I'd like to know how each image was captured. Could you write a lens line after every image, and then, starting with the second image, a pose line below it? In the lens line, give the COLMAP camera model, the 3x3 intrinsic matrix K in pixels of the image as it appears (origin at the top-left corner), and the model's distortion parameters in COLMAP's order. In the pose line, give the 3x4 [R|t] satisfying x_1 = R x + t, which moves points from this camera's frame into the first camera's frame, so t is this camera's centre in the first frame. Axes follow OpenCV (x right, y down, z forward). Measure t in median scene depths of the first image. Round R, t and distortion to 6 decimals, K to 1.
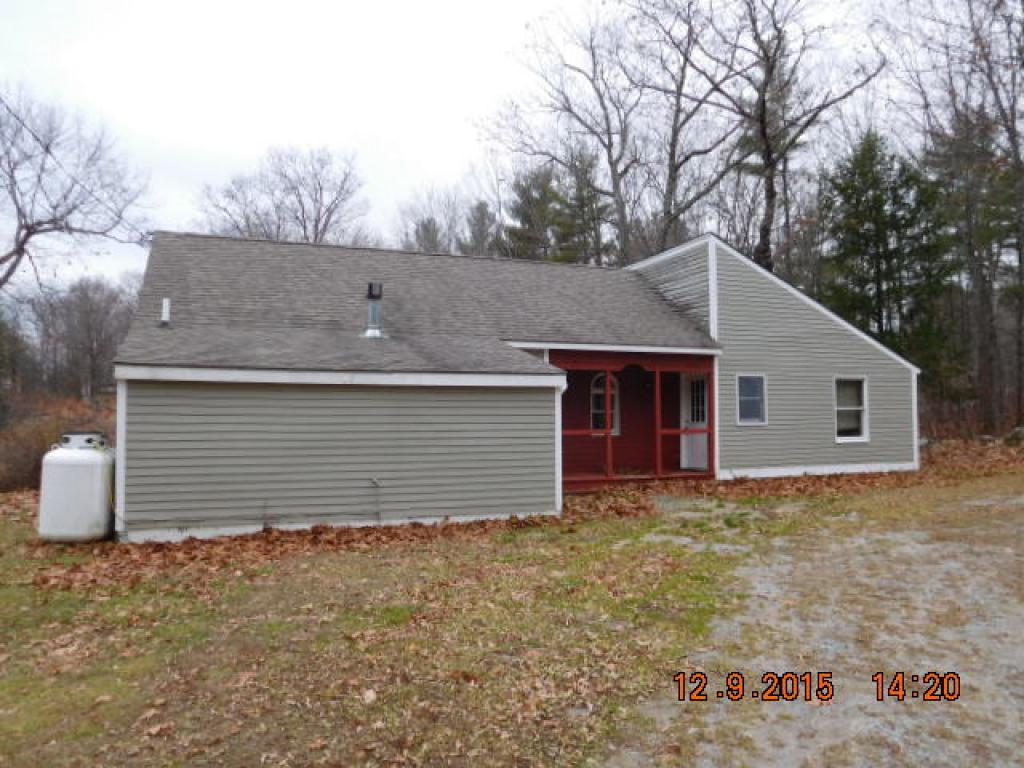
lens RADIAL K [[751.8, 0, 512.0], [0, 751.8, 384.0], [0, 0, 1]] dist [-0.028964, 0.000538]
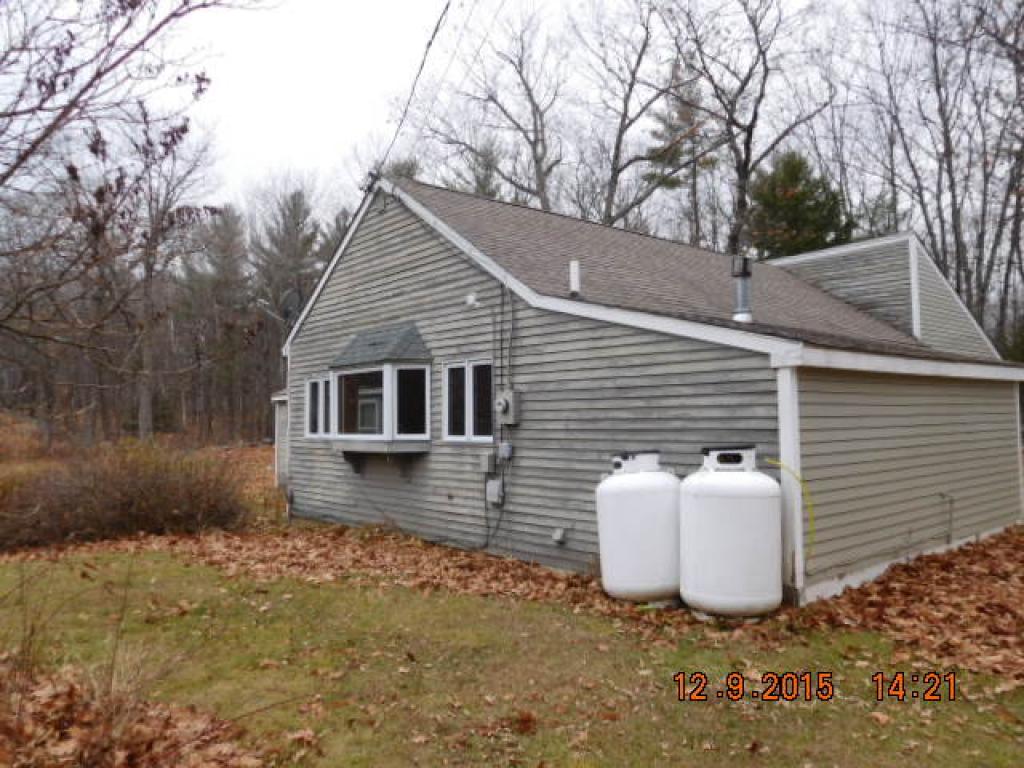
lens RADIAL K [[746.6, 0, 512.0], [0, 746.6, 384.0], [0, 0, 1]] dist [-0.038412, 0.003166]
pose [[0.932540, 0.000729, 0.361065, -0.538679], [0.002315, 0.999965, -0.007998, 0.007978], [-0.361059, 0.008294, 0.932506, 0.246982]]
